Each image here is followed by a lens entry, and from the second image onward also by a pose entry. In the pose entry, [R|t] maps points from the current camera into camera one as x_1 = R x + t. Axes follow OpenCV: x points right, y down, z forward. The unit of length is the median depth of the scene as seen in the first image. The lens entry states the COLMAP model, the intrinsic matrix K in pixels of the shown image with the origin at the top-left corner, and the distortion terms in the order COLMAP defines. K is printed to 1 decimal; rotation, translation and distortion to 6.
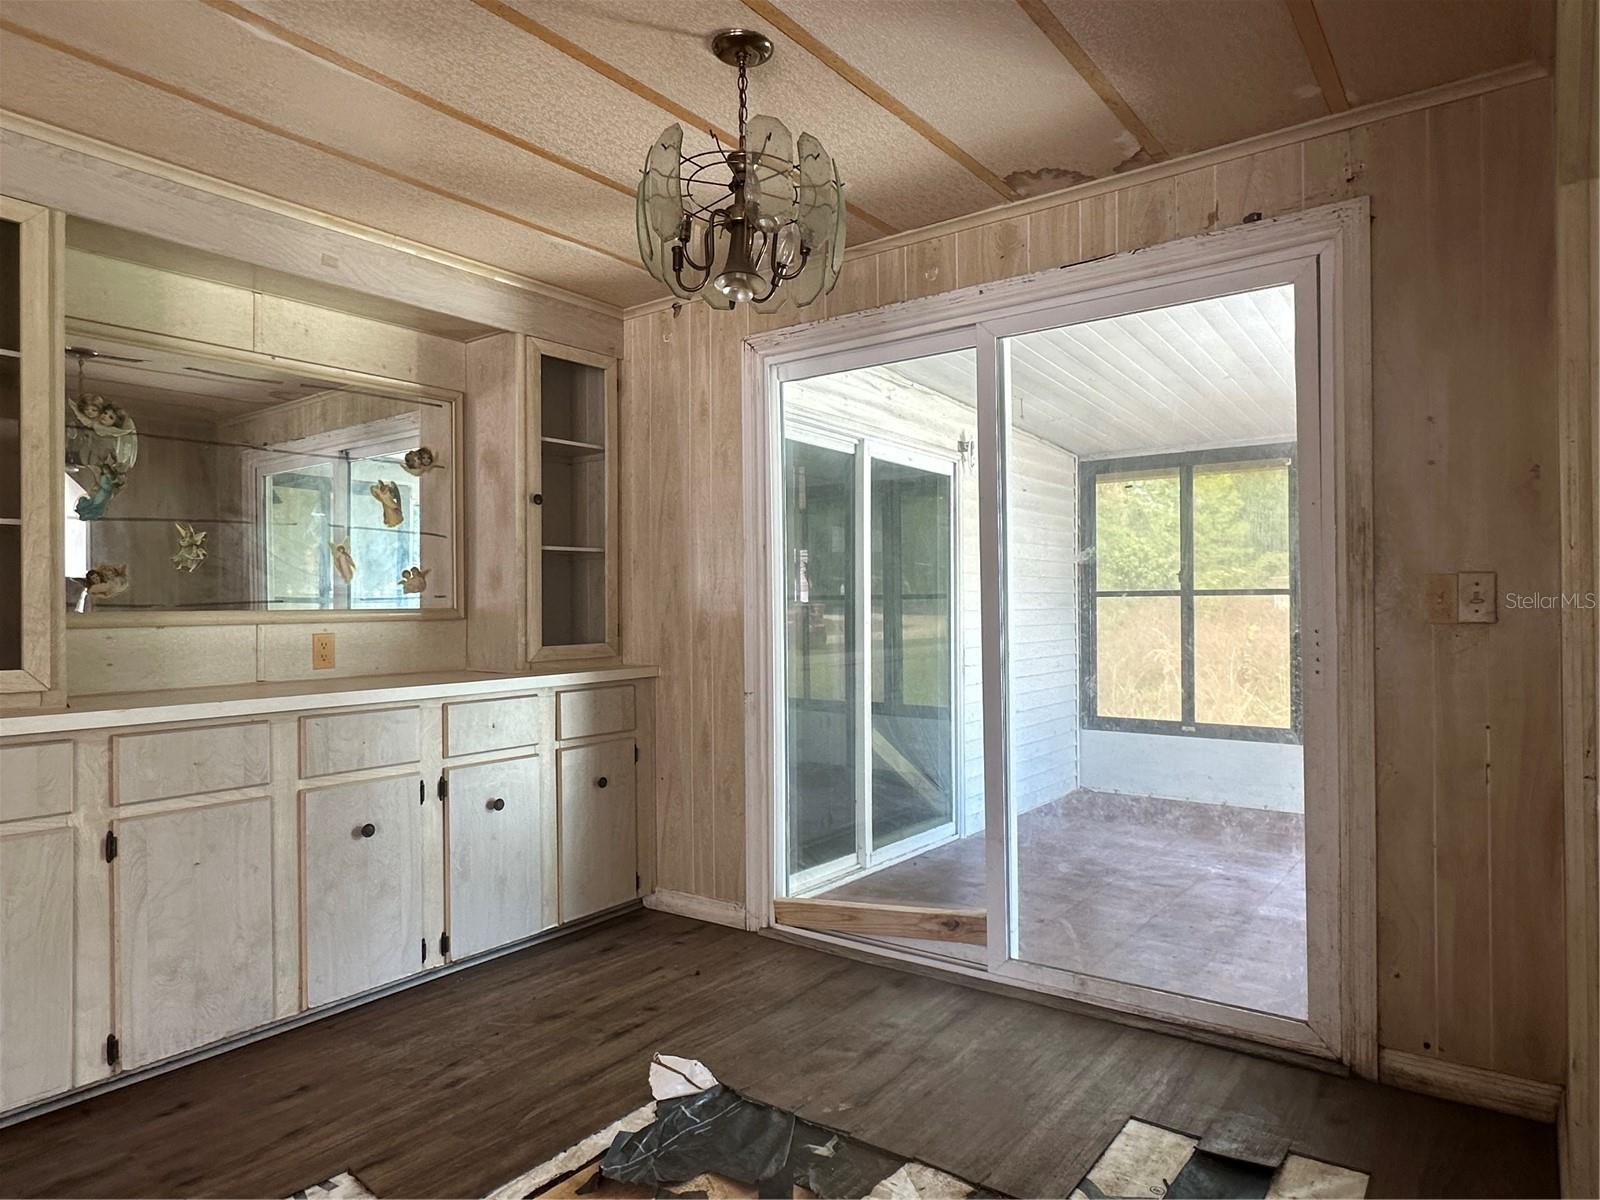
lens RADIAL K [[983.8, 0, 796.9], [0, 983.8, 604.1], [0, 0, 1]] dist [-0.005595, 0.001081]
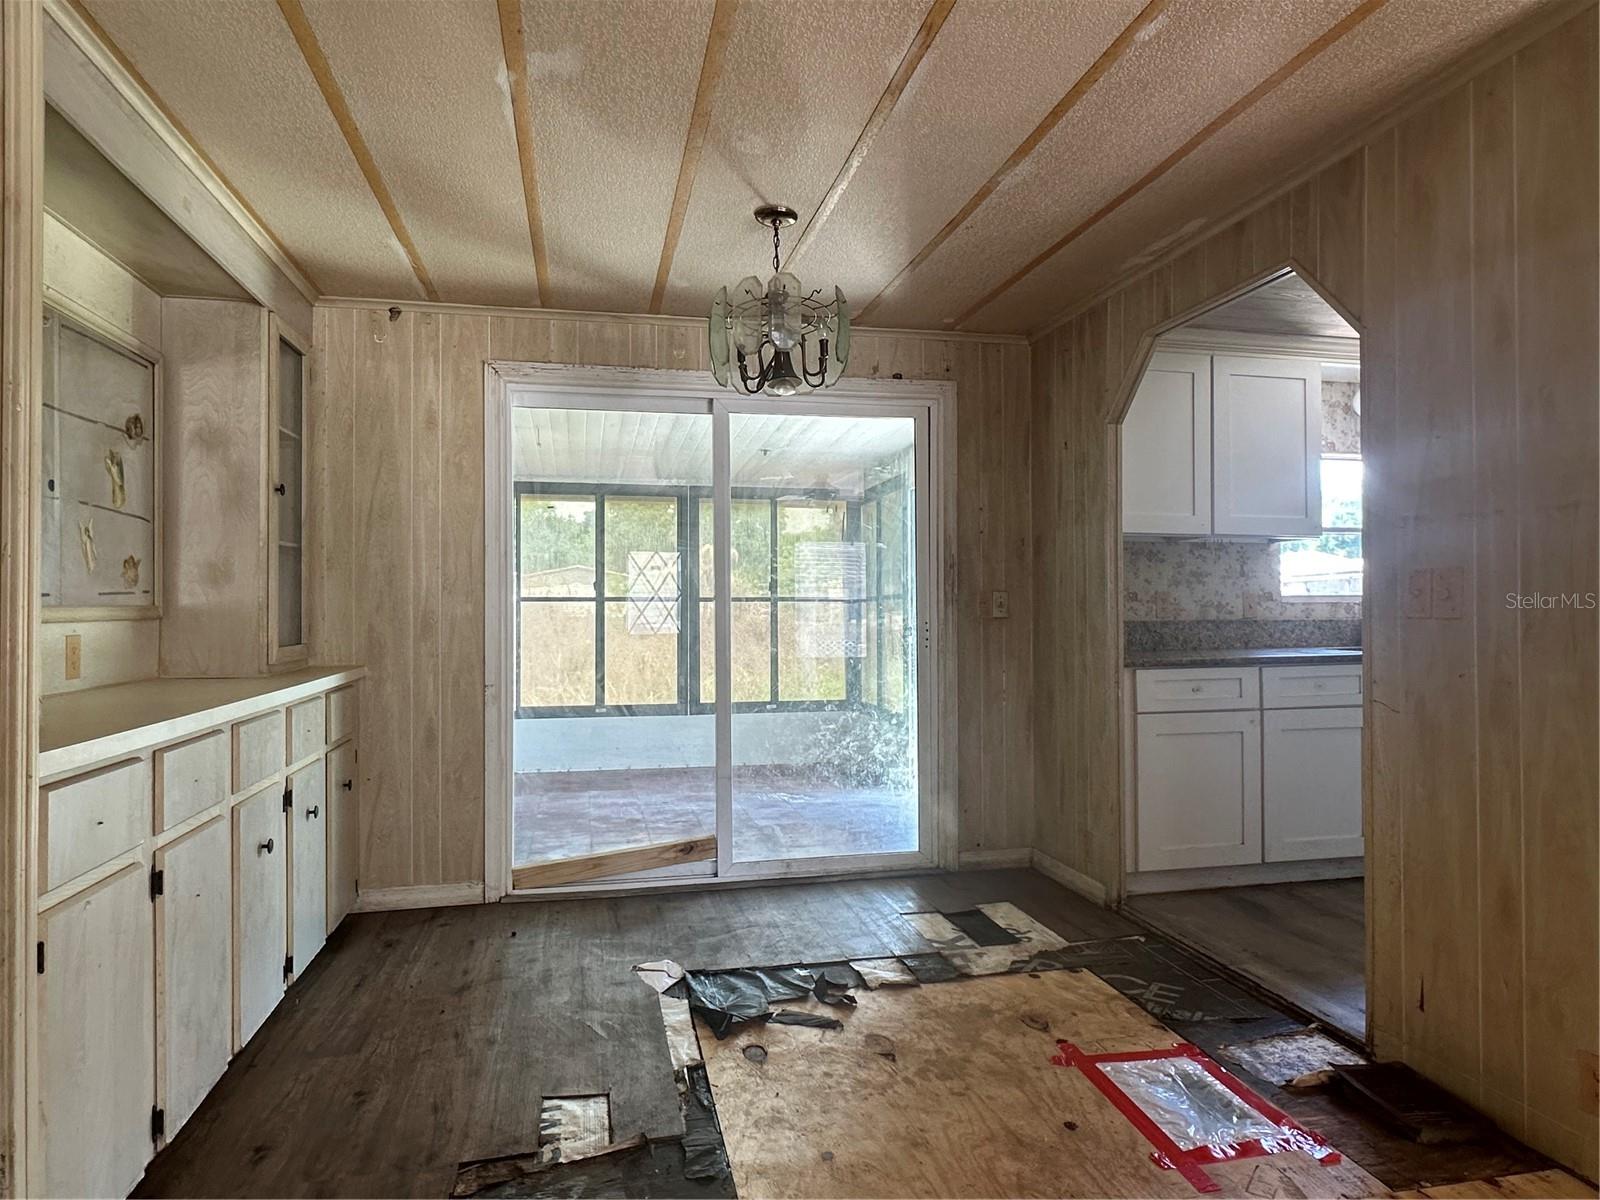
lens RADIAL K [[983.8, 0, 806.6], [0, 983.8, 606.4], [0, 0, 1]] dist [-0.005595, 0.001081]
pose [[0.654917, 0.008937, 0.755648, -0.640281], [-0.005719, 0.999960, -0.006870, 0.007682], [-0.755679, 0.000178, 0.654942, 0.015069]]
